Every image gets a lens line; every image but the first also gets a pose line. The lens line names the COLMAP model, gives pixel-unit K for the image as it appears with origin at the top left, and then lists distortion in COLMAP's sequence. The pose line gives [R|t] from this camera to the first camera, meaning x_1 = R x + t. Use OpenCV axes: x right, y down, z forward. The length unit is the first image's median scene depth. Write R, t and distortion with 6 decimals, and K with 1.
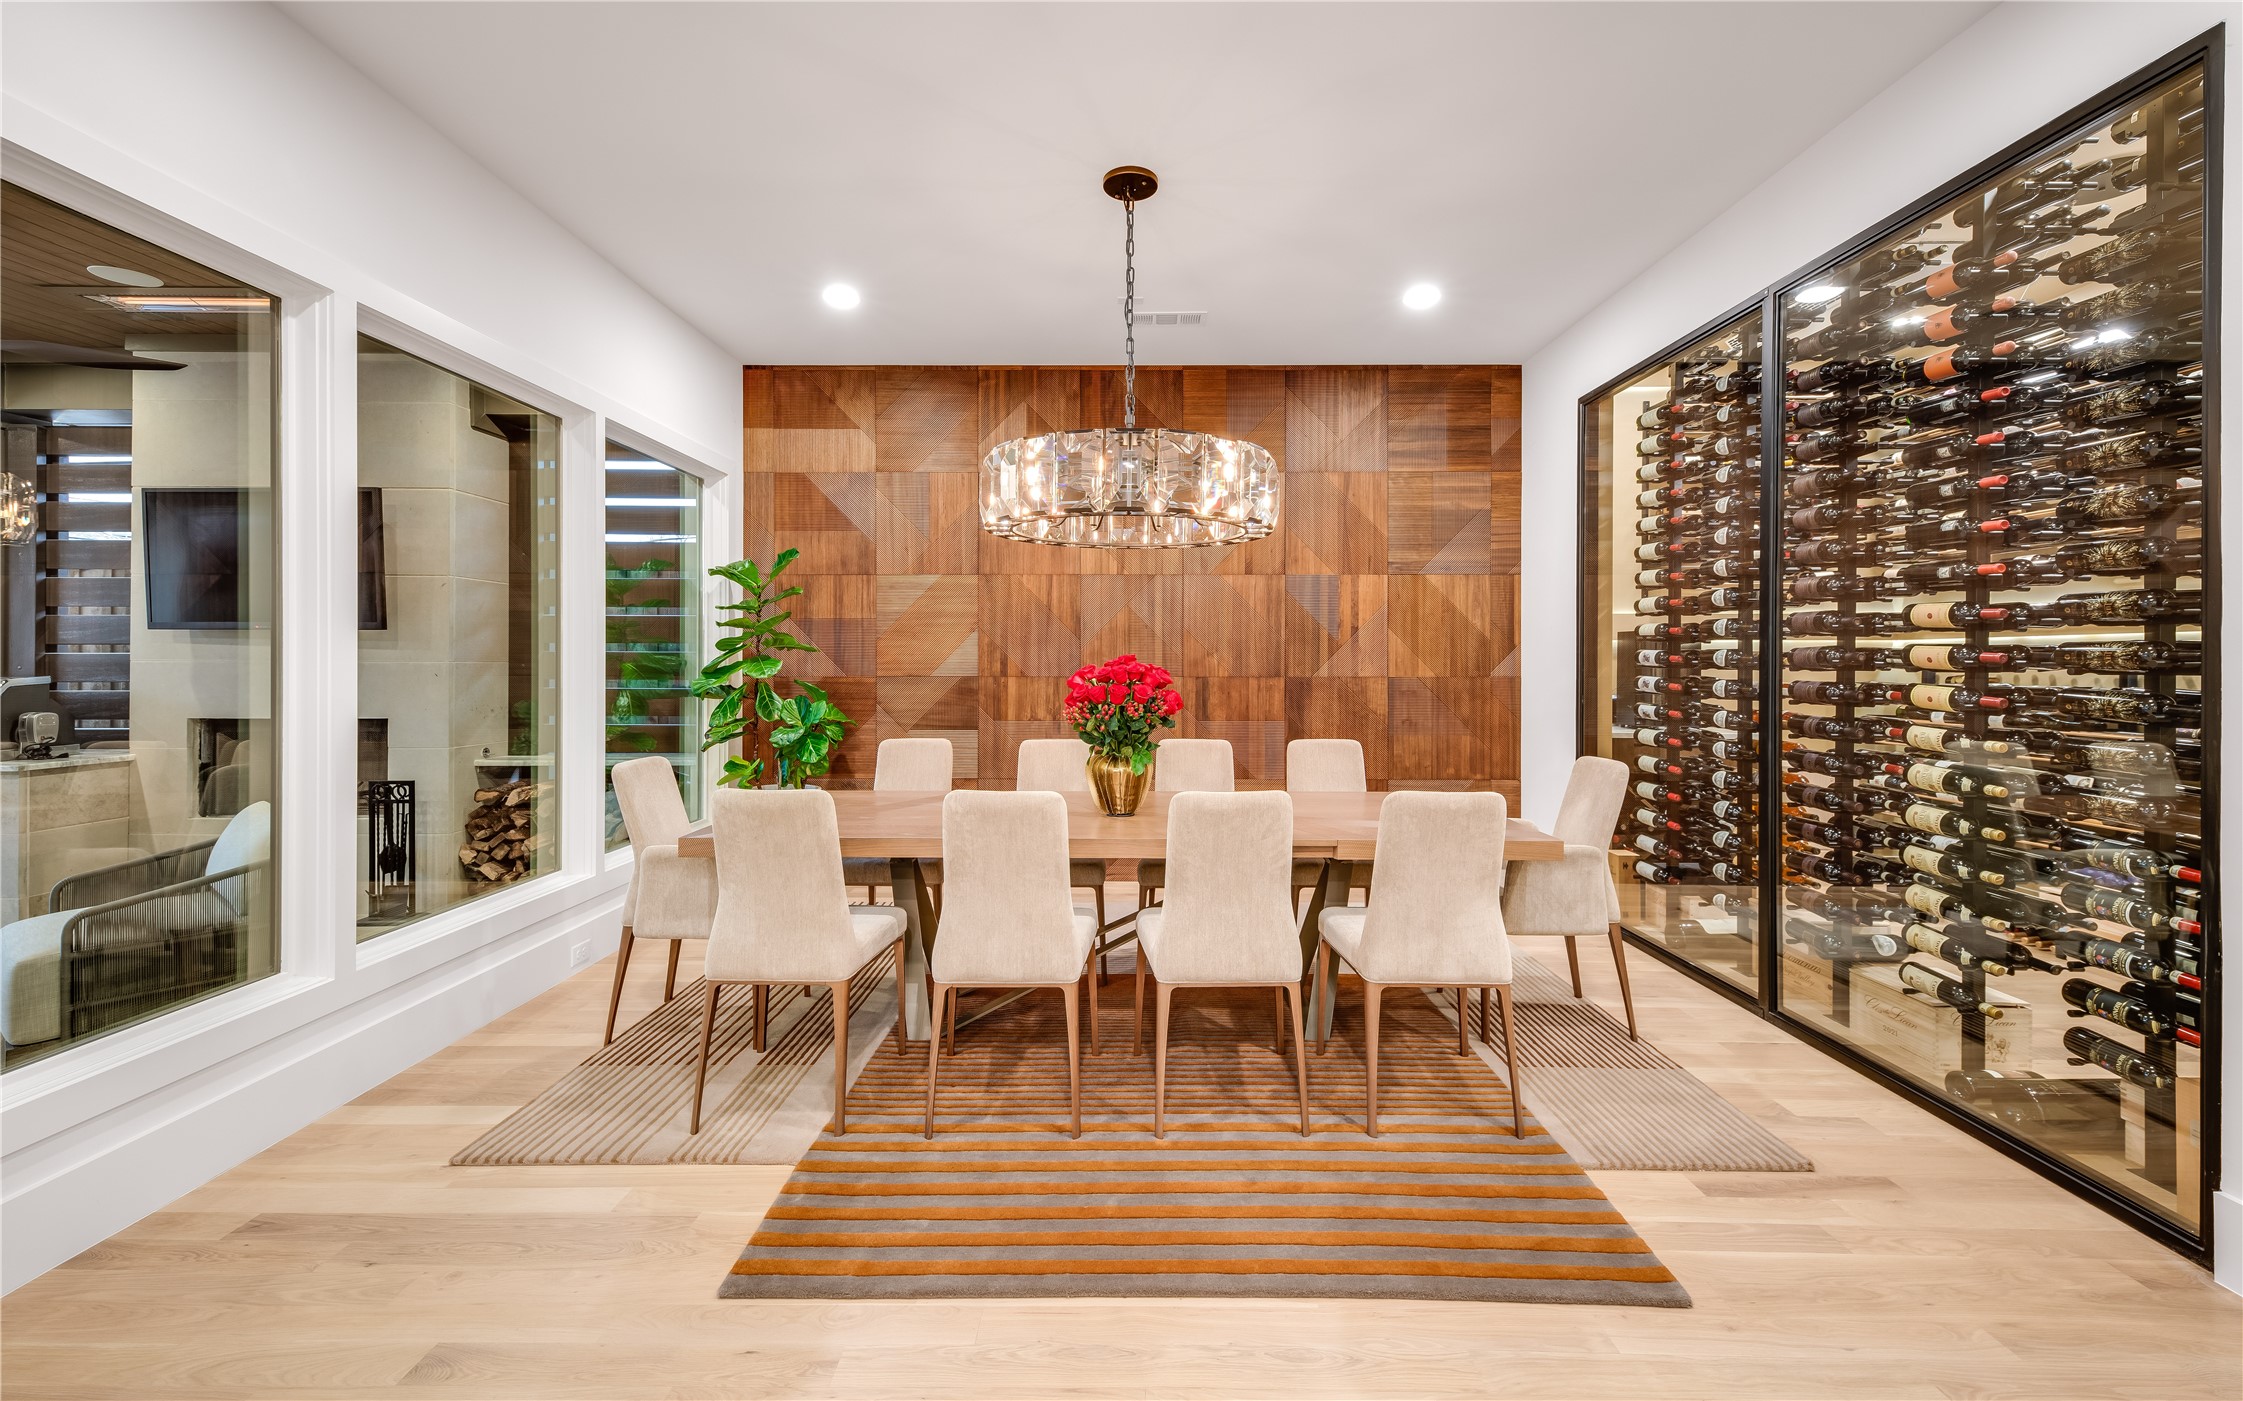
lens RADIAL K [[902.4, 0, 1135.7], [0, 902.4, 663.5], [0, 0, 1]] dist [-0.001751, -0.000171]
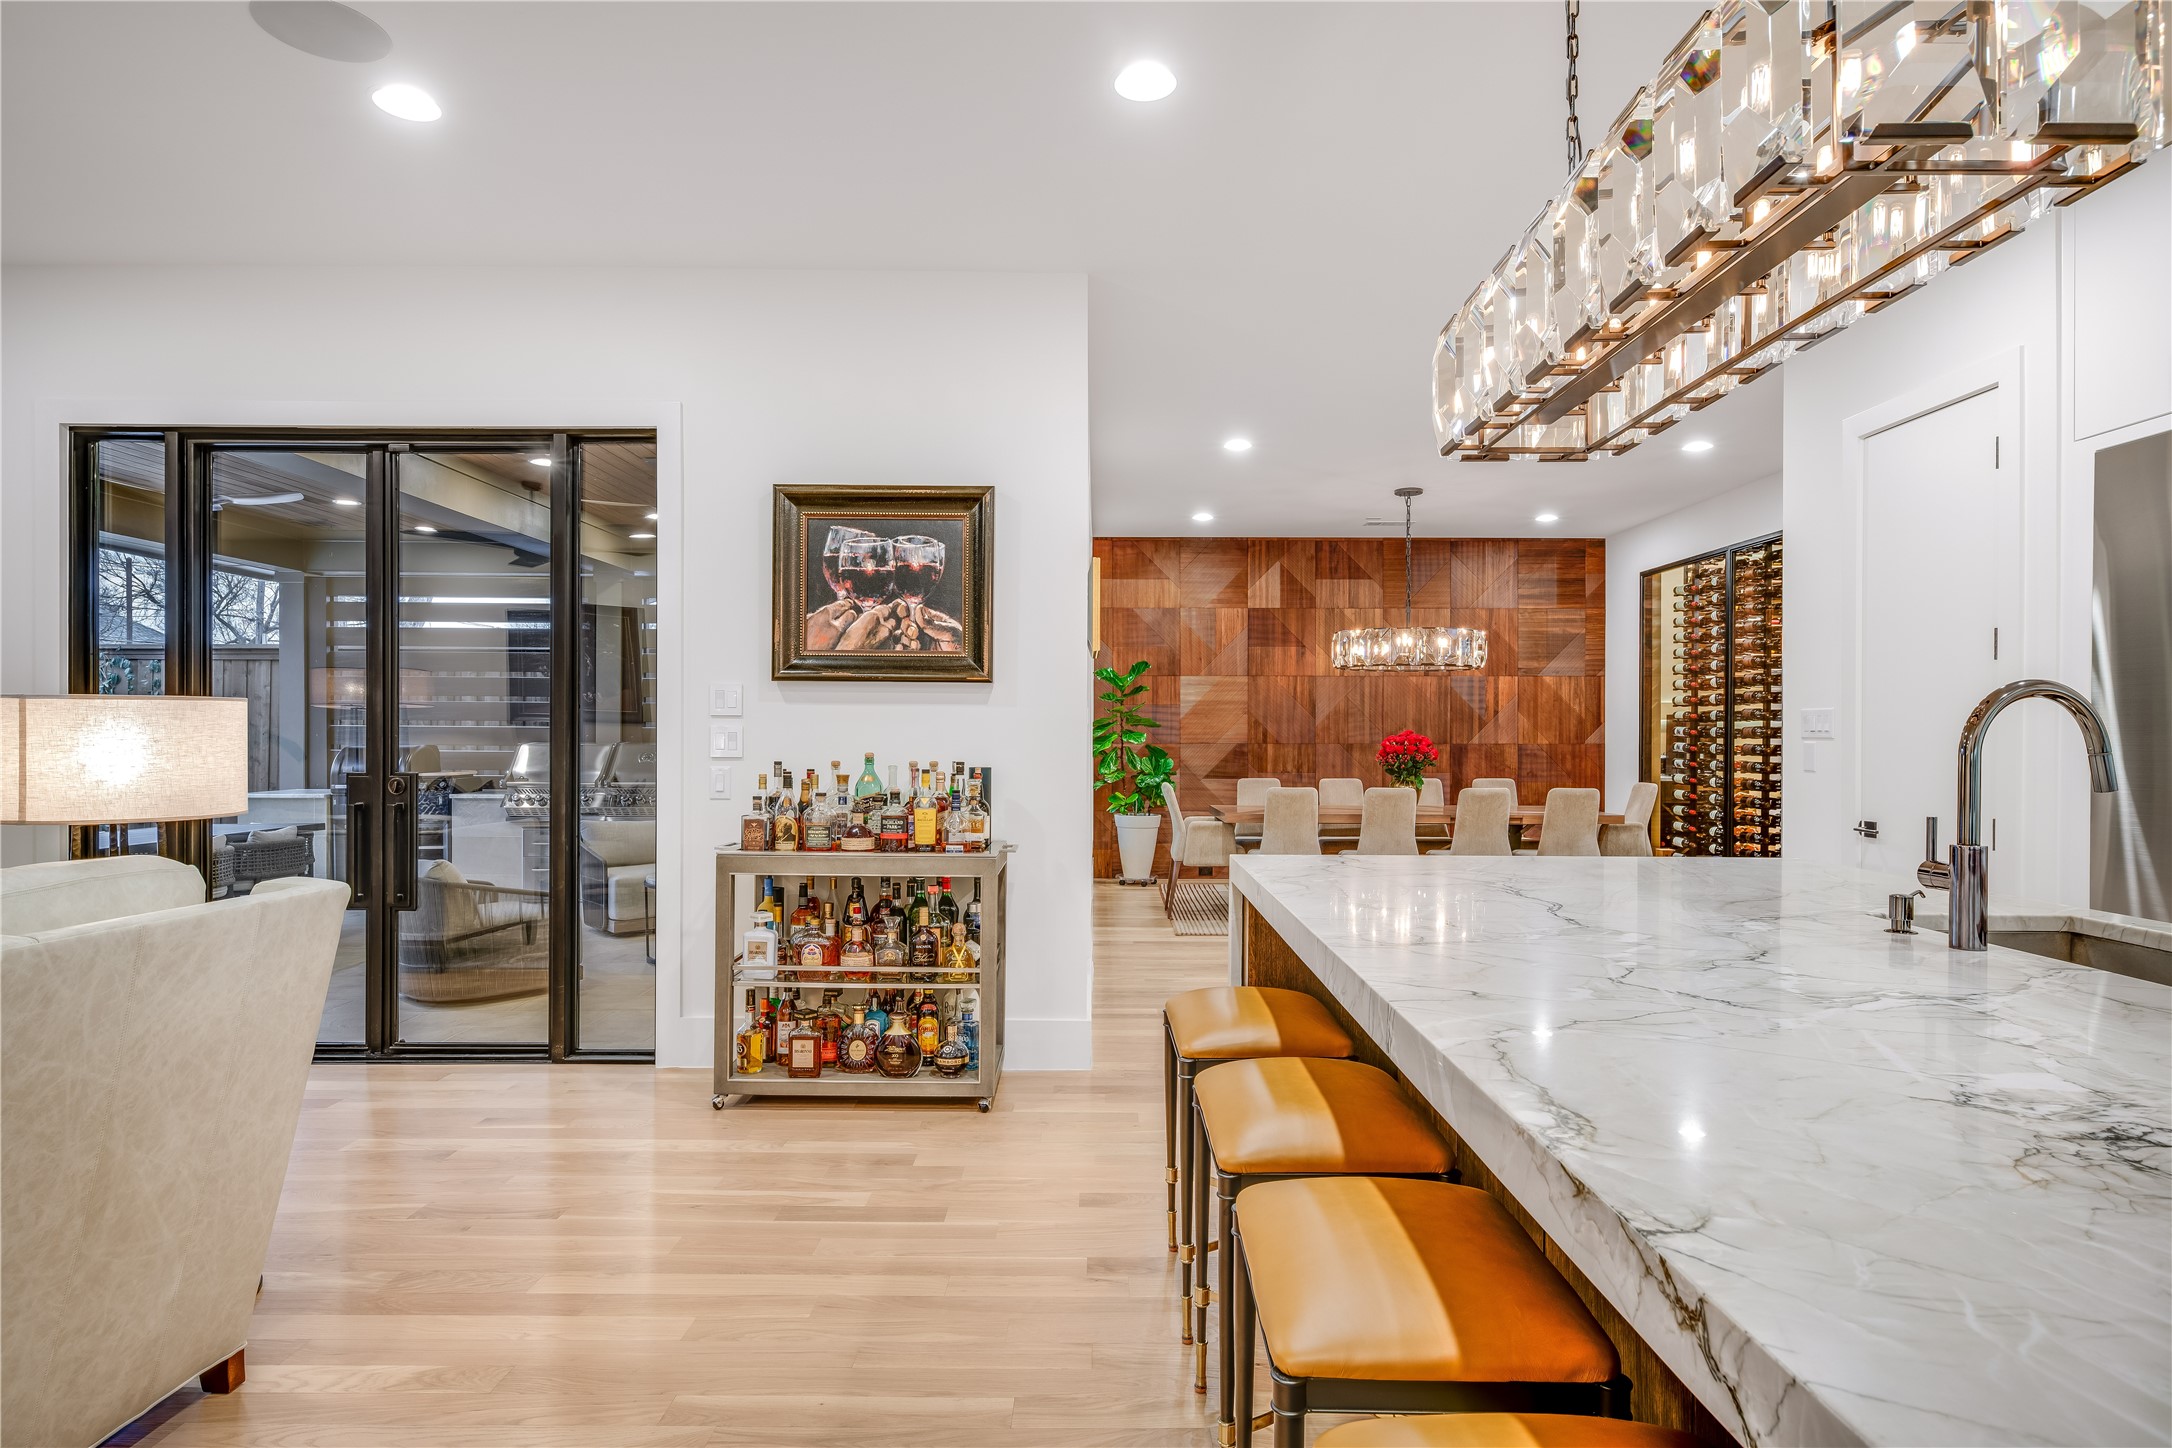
lens RADIAL K [[1258.3, 0, 1101.6], [0, 1258.3, 734.7], [0, 0, 1]] dist [0.001300, -0.000116]
pose [[0.999853, 0.000627, 0.017145, -0.460881], [-0.000622, 1.000000, -0.000294, 0.000855], [-0.017145, 0.000283, 0.999853, -1.113889]]
